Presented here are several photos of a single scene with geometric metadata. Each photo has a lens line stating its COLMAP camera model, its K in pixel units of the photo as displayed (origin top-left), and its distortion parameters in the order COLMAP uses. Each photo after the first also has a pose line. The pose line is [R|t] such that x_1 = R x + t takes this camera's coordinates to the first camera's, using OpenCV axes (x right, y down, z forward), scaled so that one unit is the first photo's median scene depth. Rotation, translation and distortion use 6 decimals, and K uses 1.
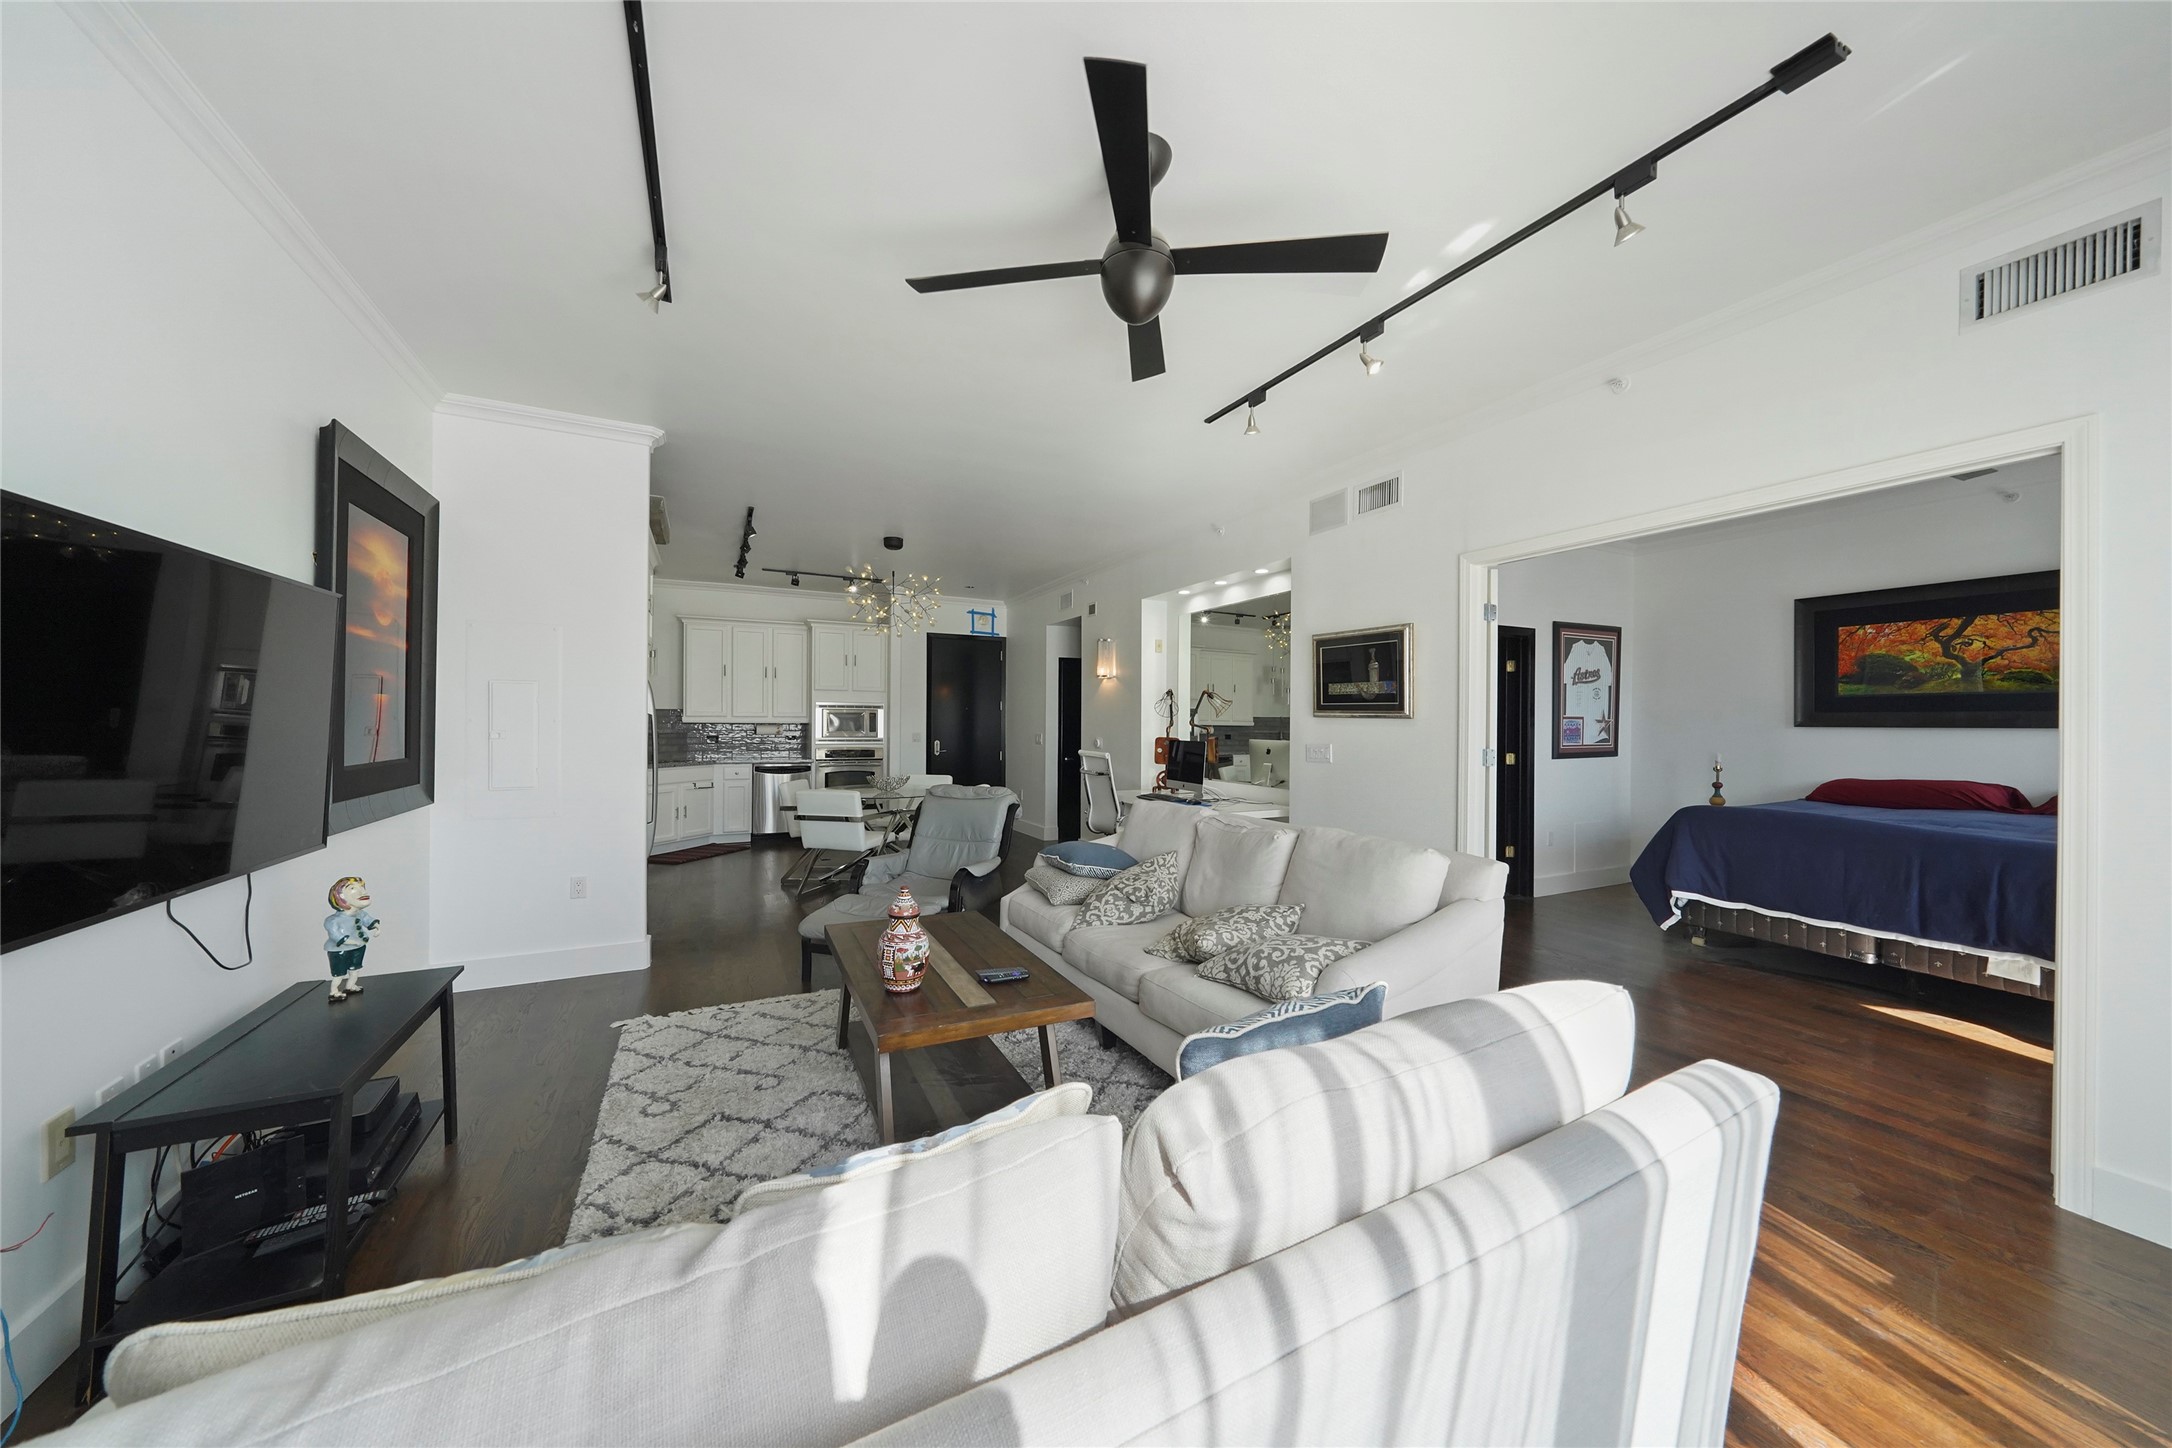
lens RADIAL K [[744.7, 0, 1088.8], [0, 744.7, 723.2], [0, 0, 1]] dist [-0.003073, 0.000062]
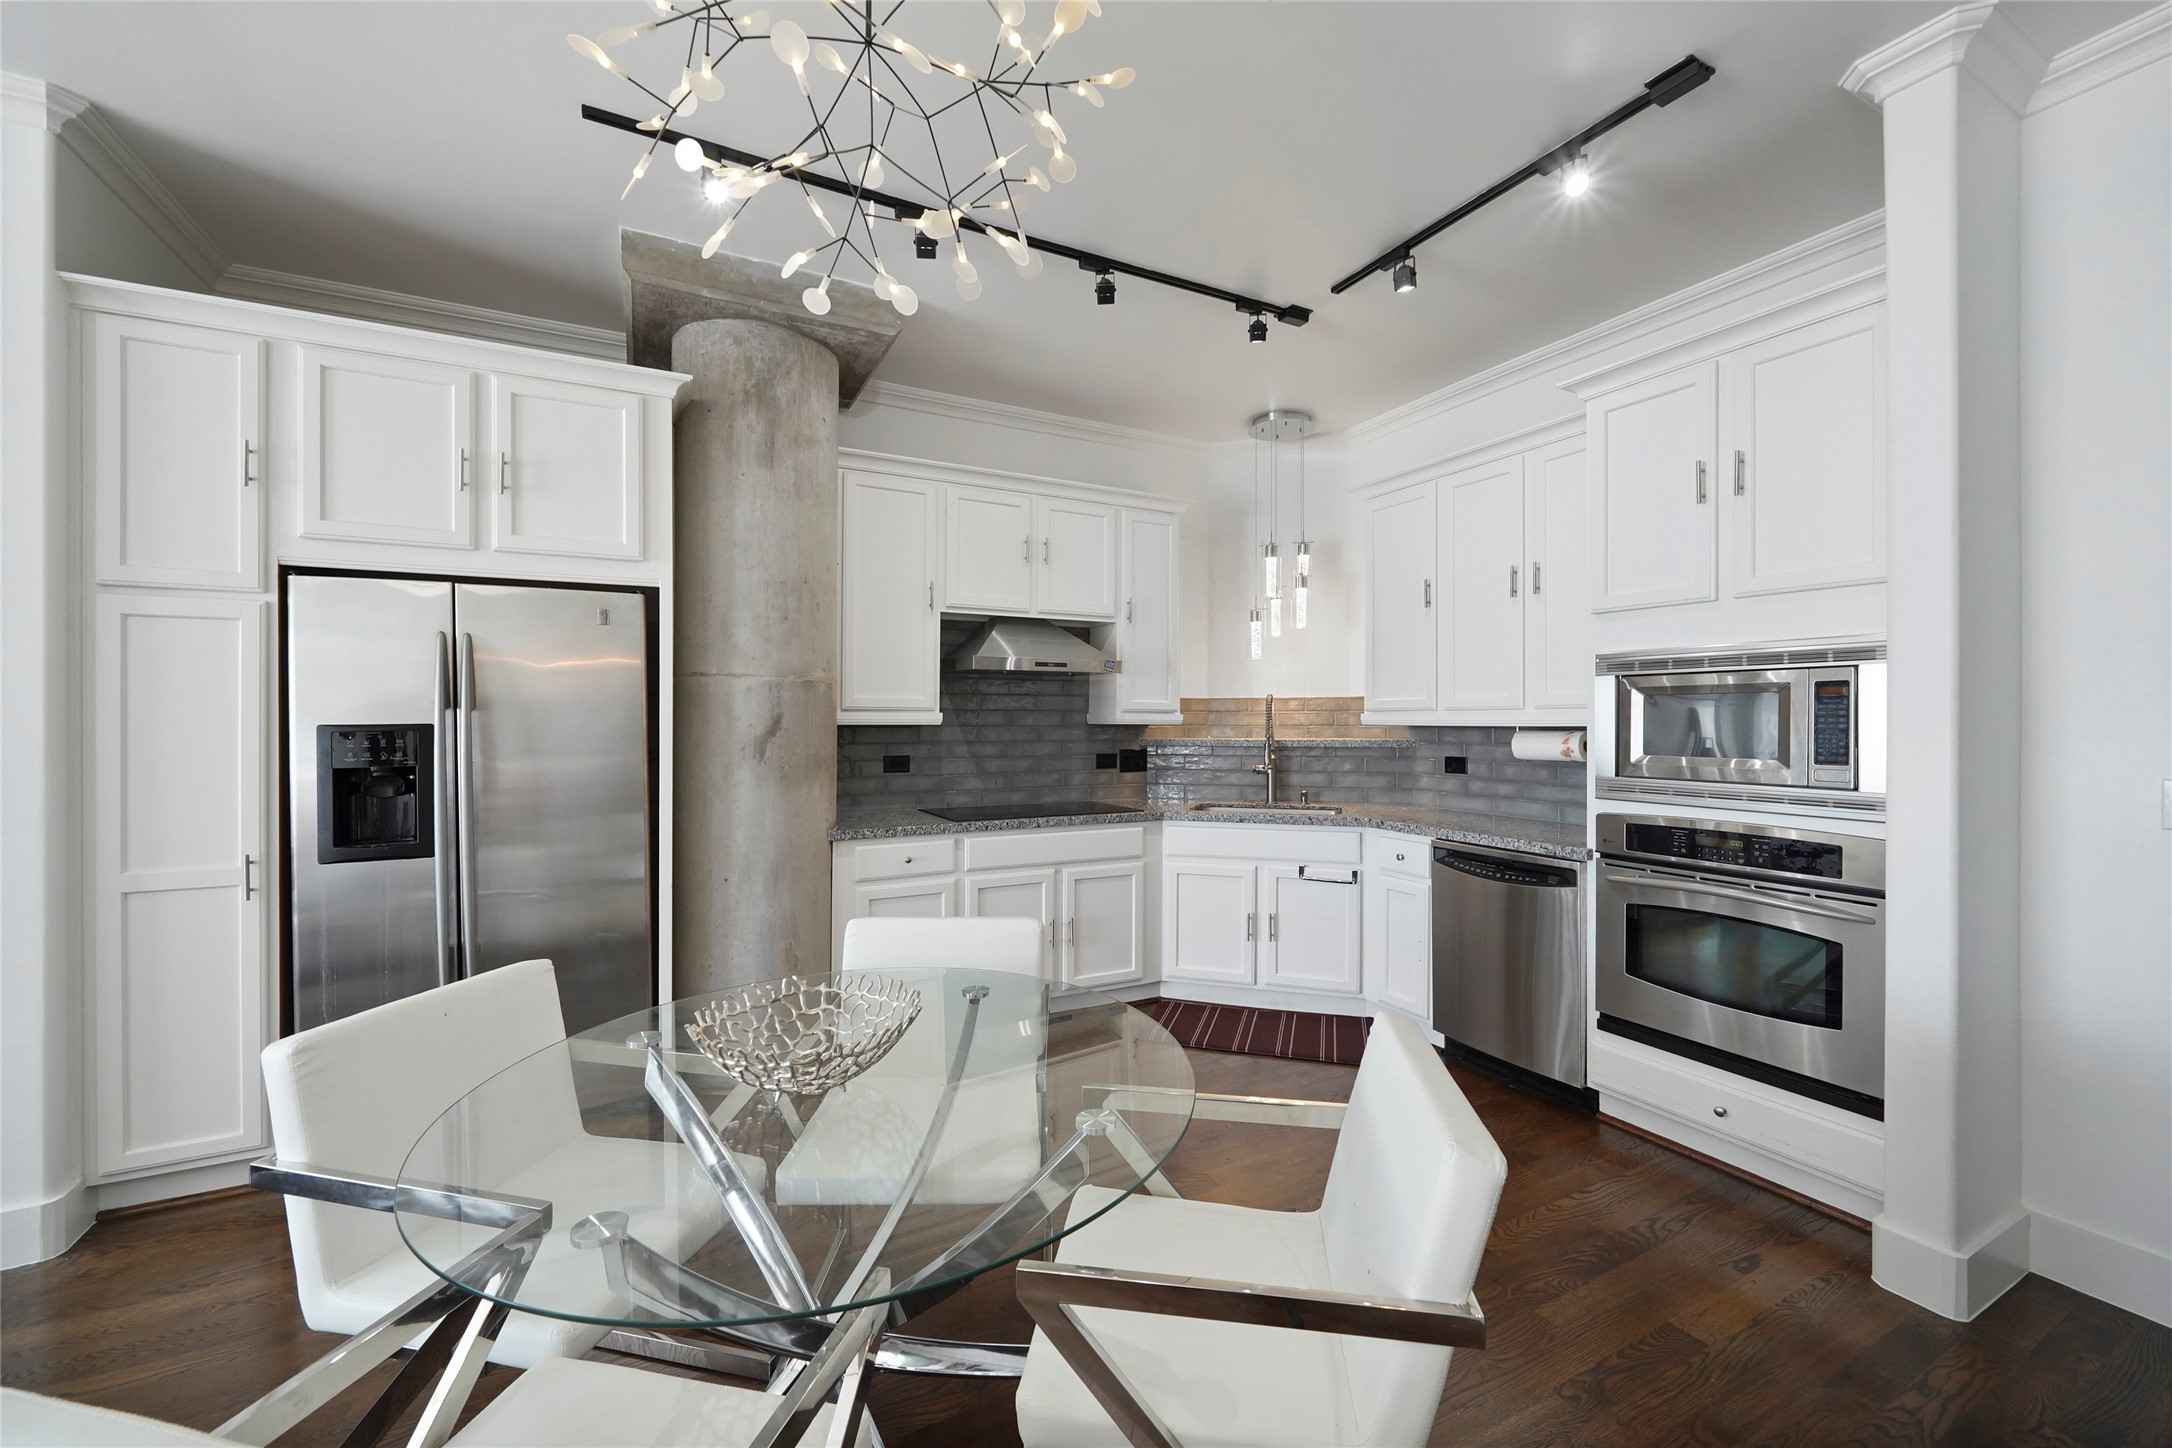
lens RADIAL K [[840.5, 0, 1075.4], [0, 840.5, 717.5], [0, 0, 1]] dist [0.000433, -0.000082]
pose [[0.016029, -0.010029, -0.999821, -0.038929], [0.001877, 0.999948, -0.010000, -0.000897], [0.999870, -0.001717, 0.016047, 0.776829]]
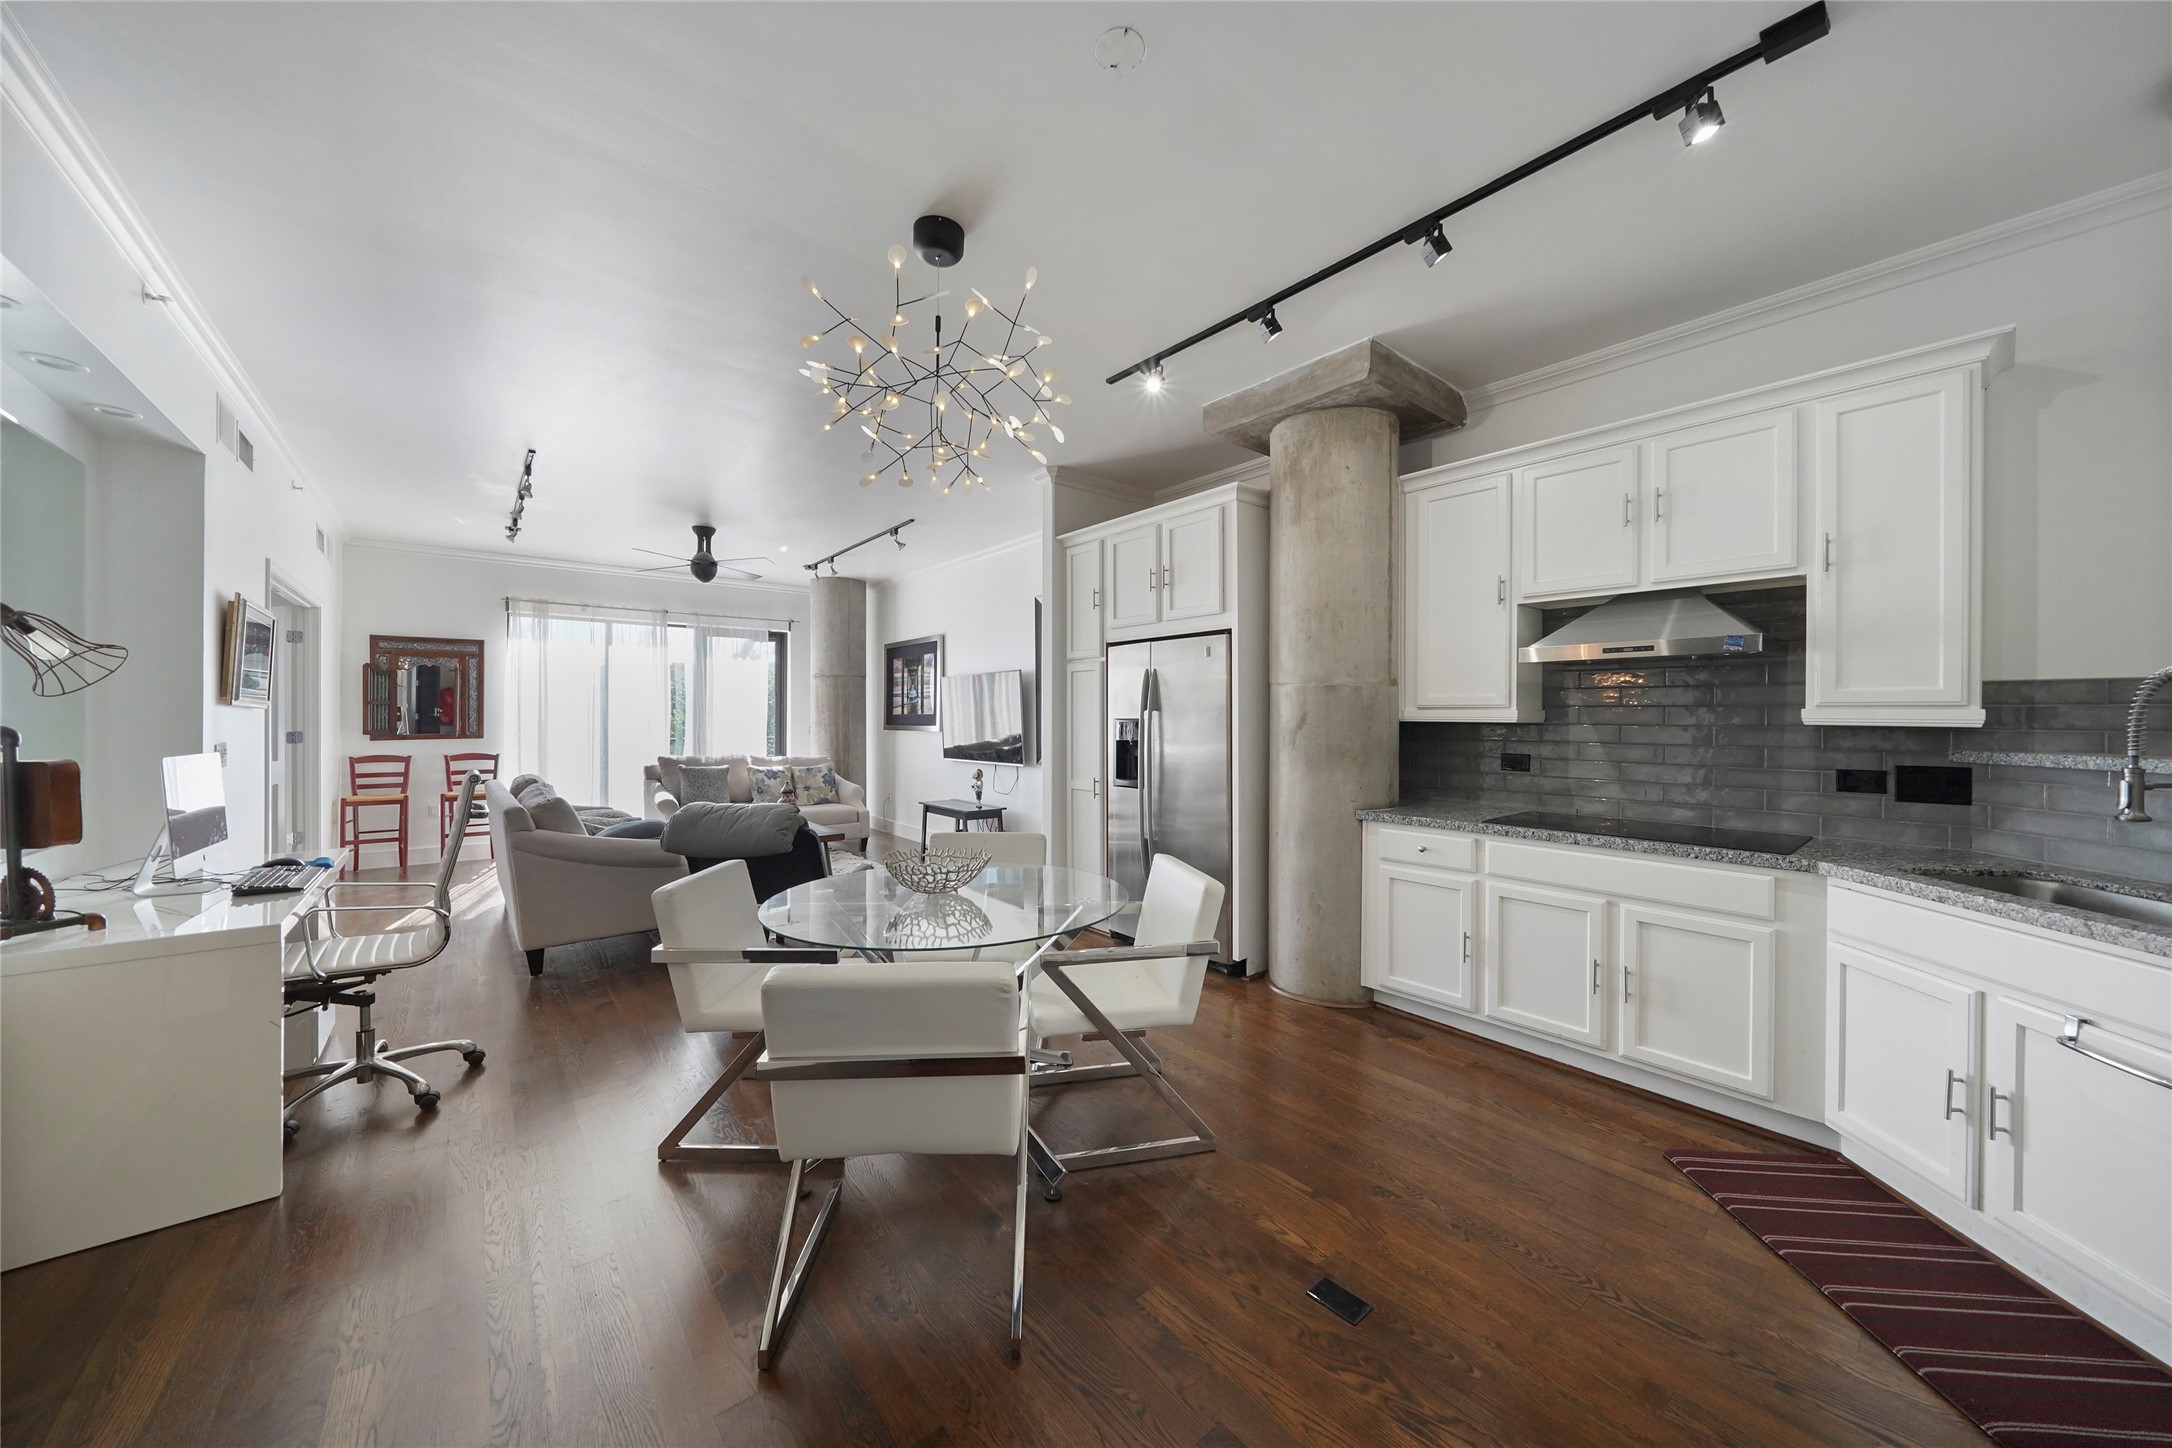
lens RADIAL K [[744.7, 0, 1106.5], [0, 744.7, 712.7], [0, 0, 1]] dist [-0.003073, 0.000062]
pose [[-0.967548, -0.008455, -0.252548, -0.188885], [-0.007470, 0.999960, -0.004856, -0.003290], [0.252579, -0.002812, -0.967572, 1.023919]]
